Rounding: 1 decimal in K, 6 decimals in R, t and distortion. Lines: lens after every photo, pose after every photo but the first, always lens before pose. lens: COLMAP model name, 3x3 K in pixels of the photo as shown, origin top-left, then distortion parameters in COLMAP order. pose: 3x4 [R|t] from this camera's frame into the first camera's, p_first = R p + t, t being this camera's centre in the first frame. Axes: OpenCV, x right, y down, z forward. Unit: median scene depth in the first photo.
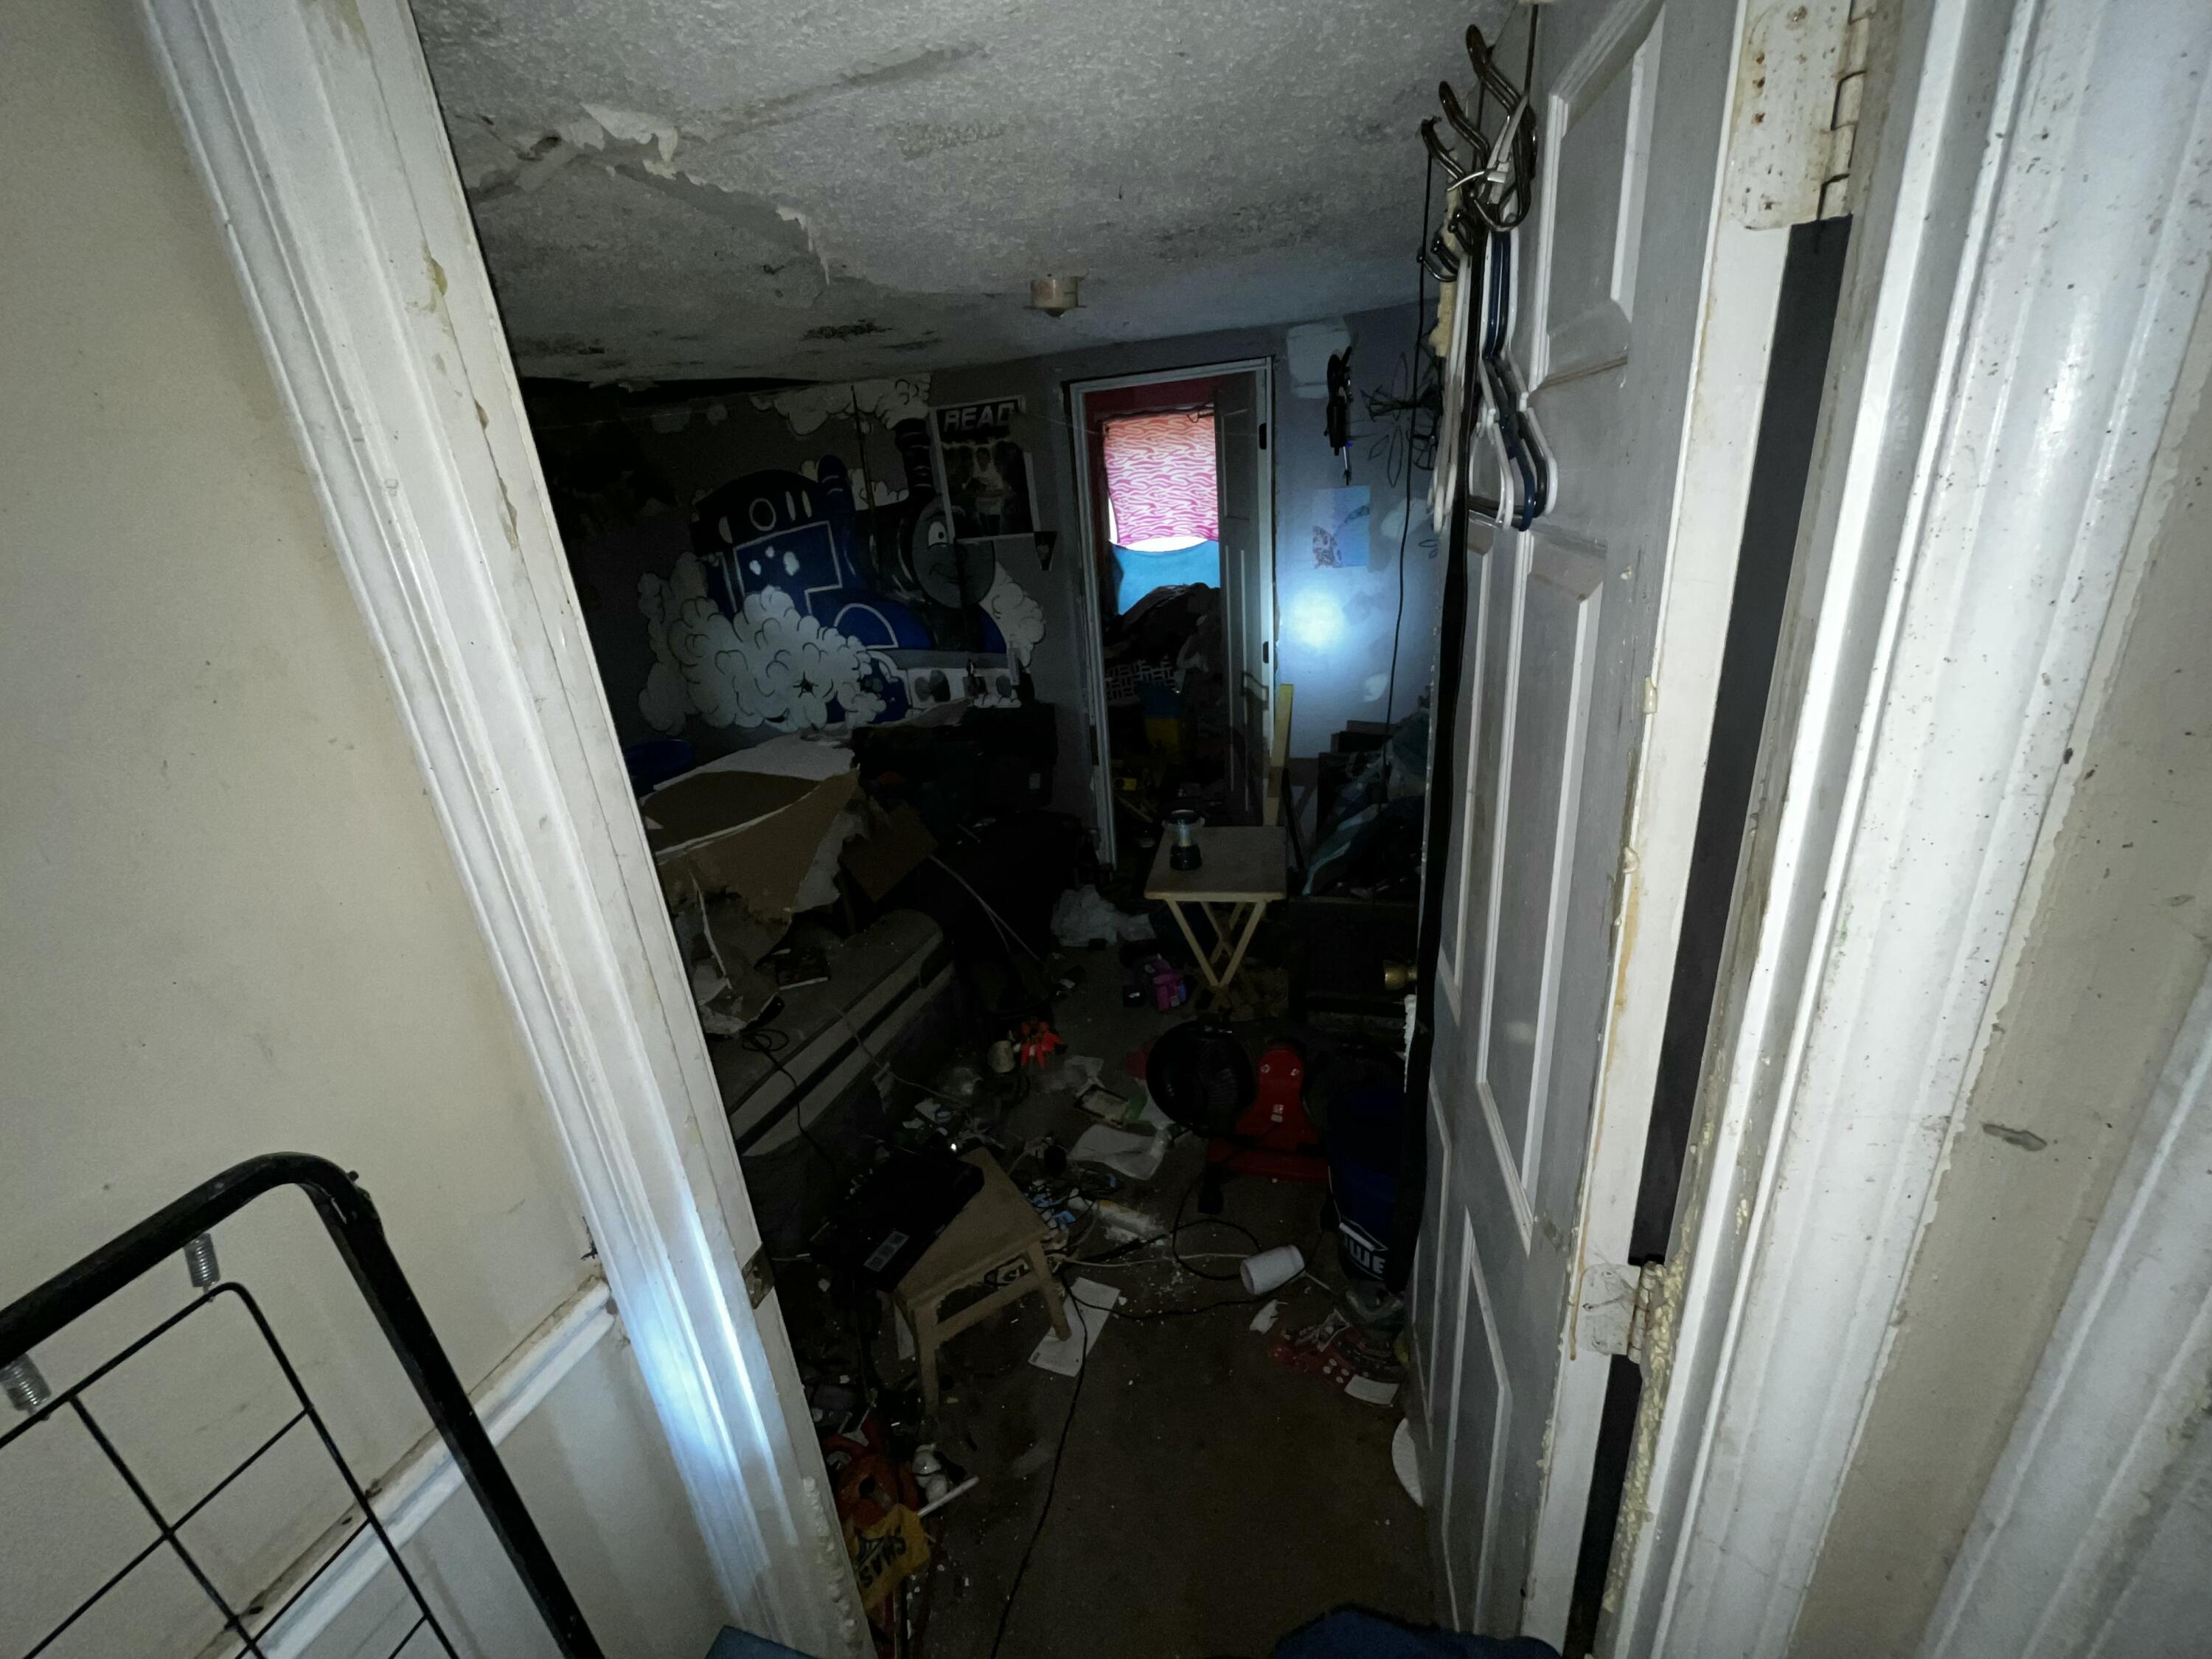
lens RADIAL K [[897.8, 0, 1107.7], [0, 897.8, 834.7], [0, 0, 1]] dist [-0.002315, -0.000169]
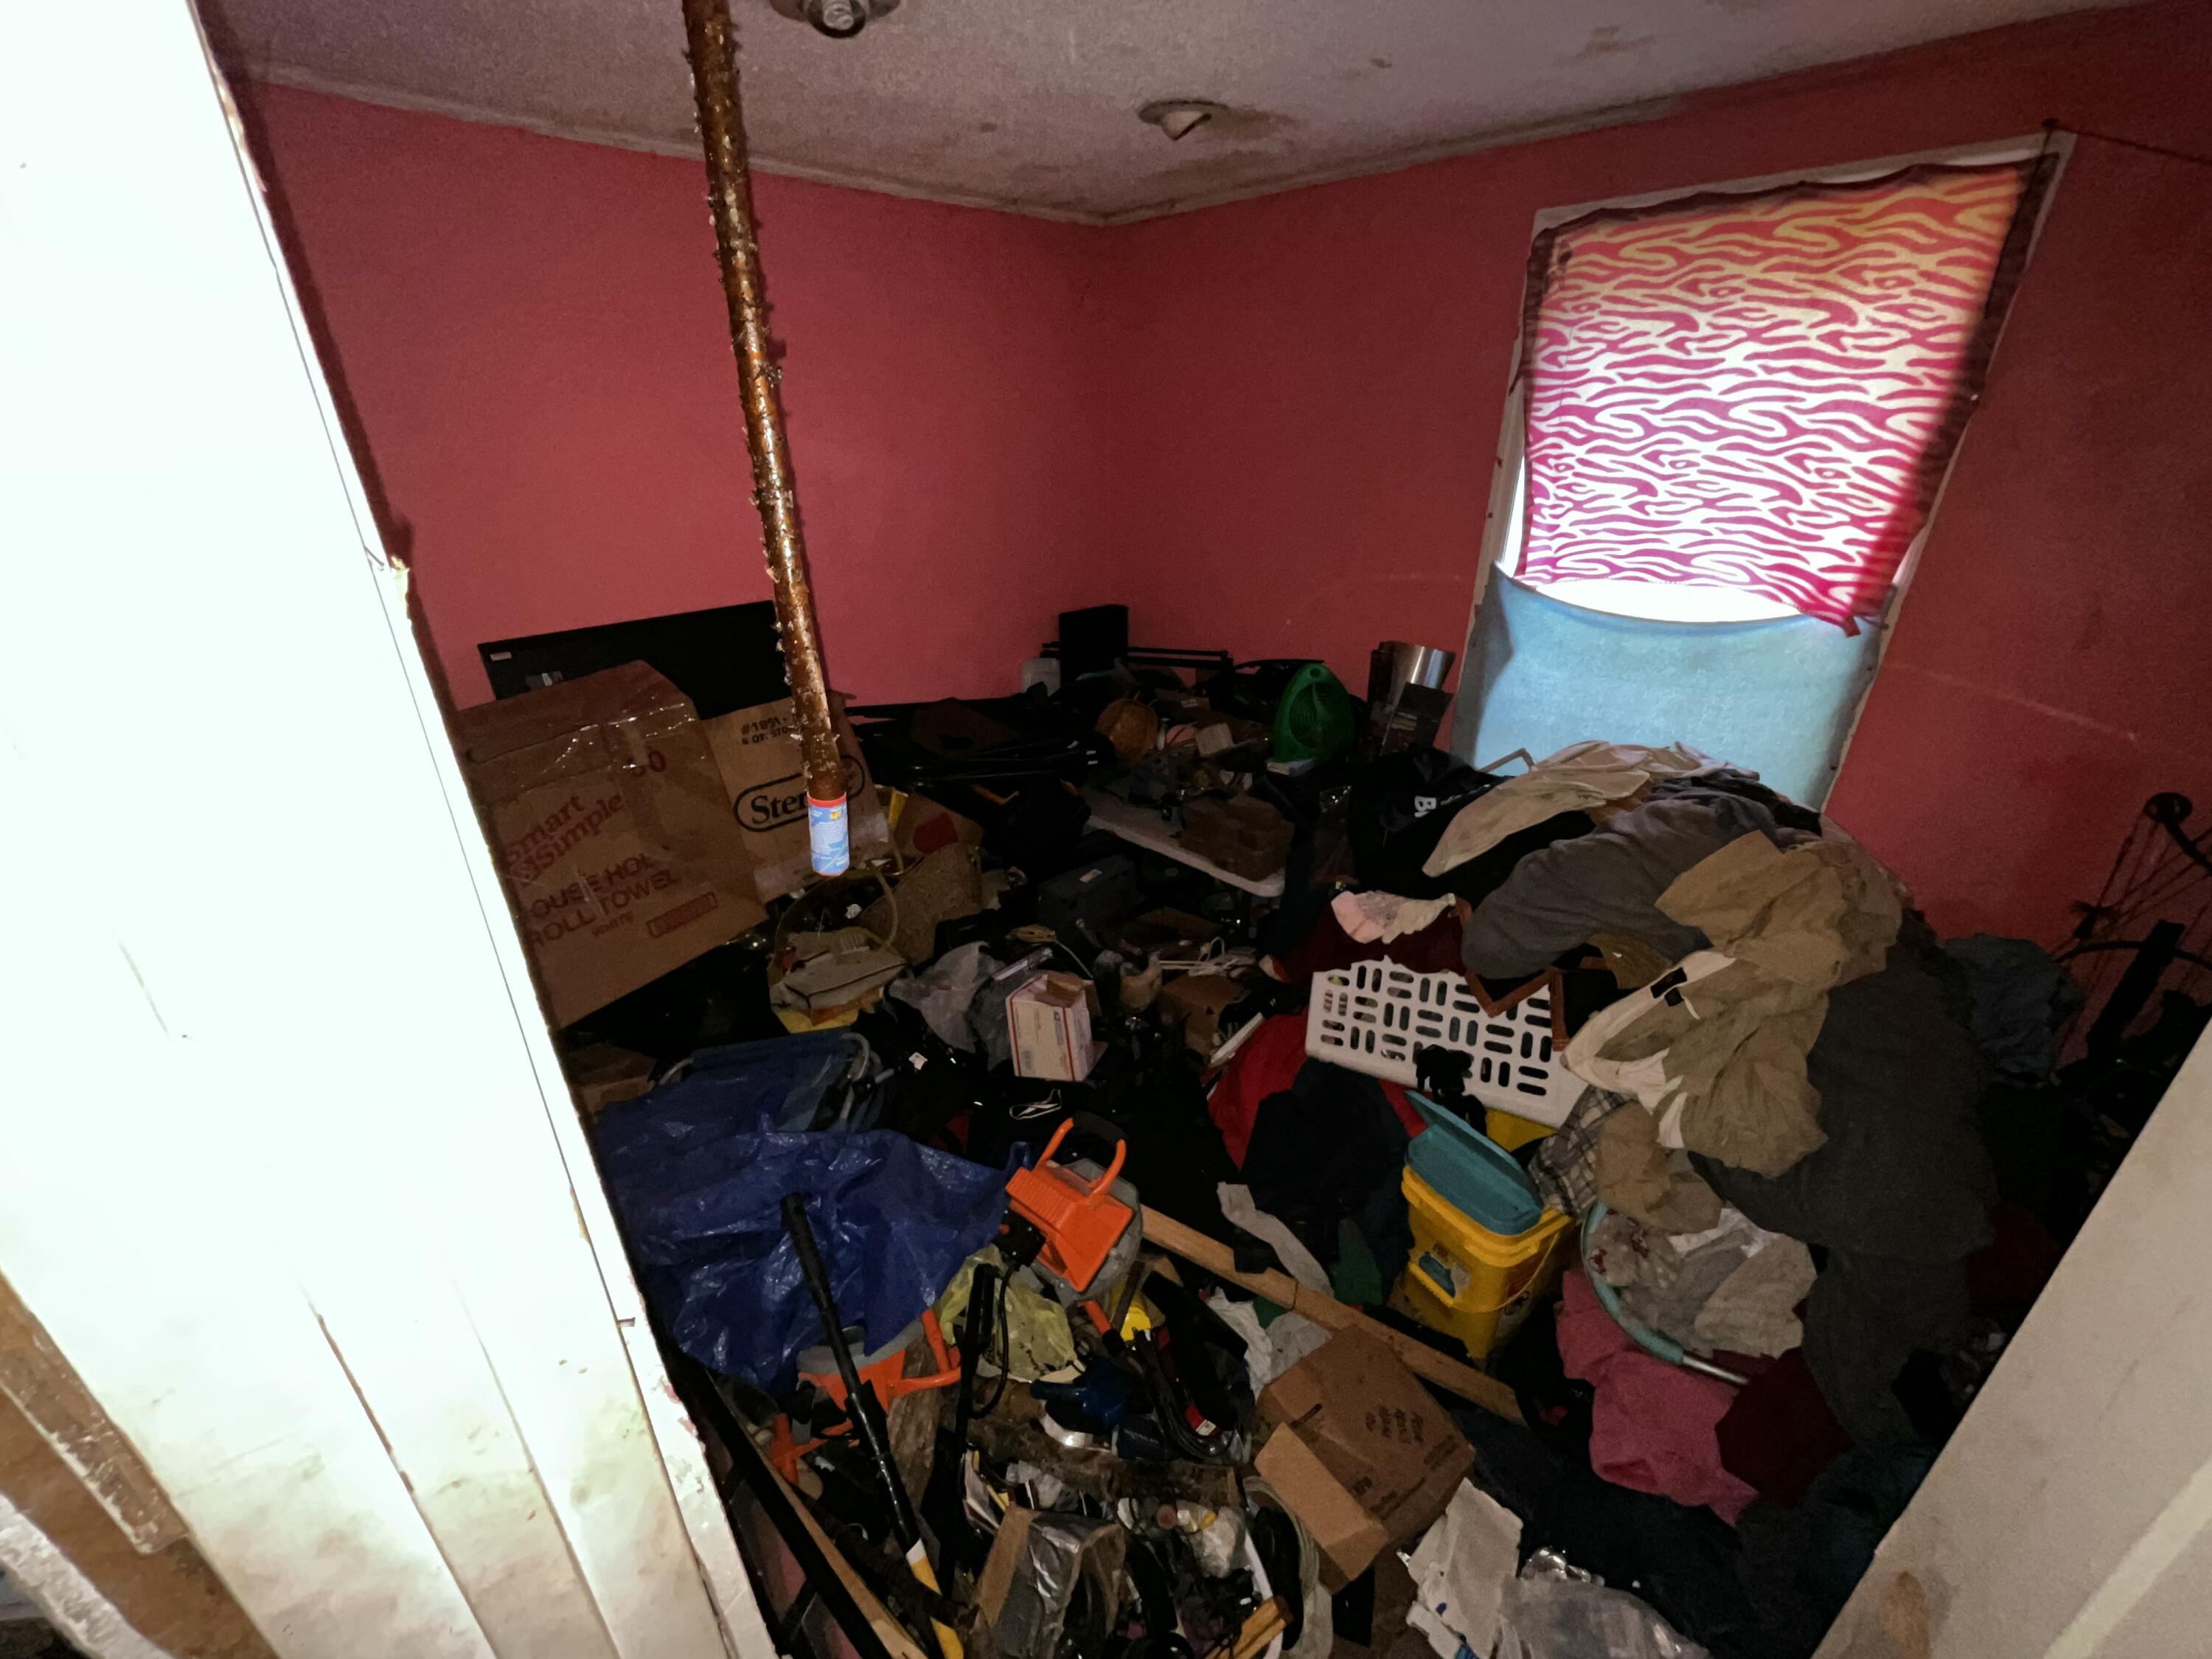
lens RADIAL K [[897.8, 0, 1104.5], [0, 897.8, 821.7], [0, 0, 1]] dist [-0.002315, -0.000169]
pose [[0.884425, 0.250572, -0.393708, 0.033833], [-0.218290, 0.967772, 0.125563, -0.239484], [0.412482, -0.025109, 0.910620, 0.593662]]
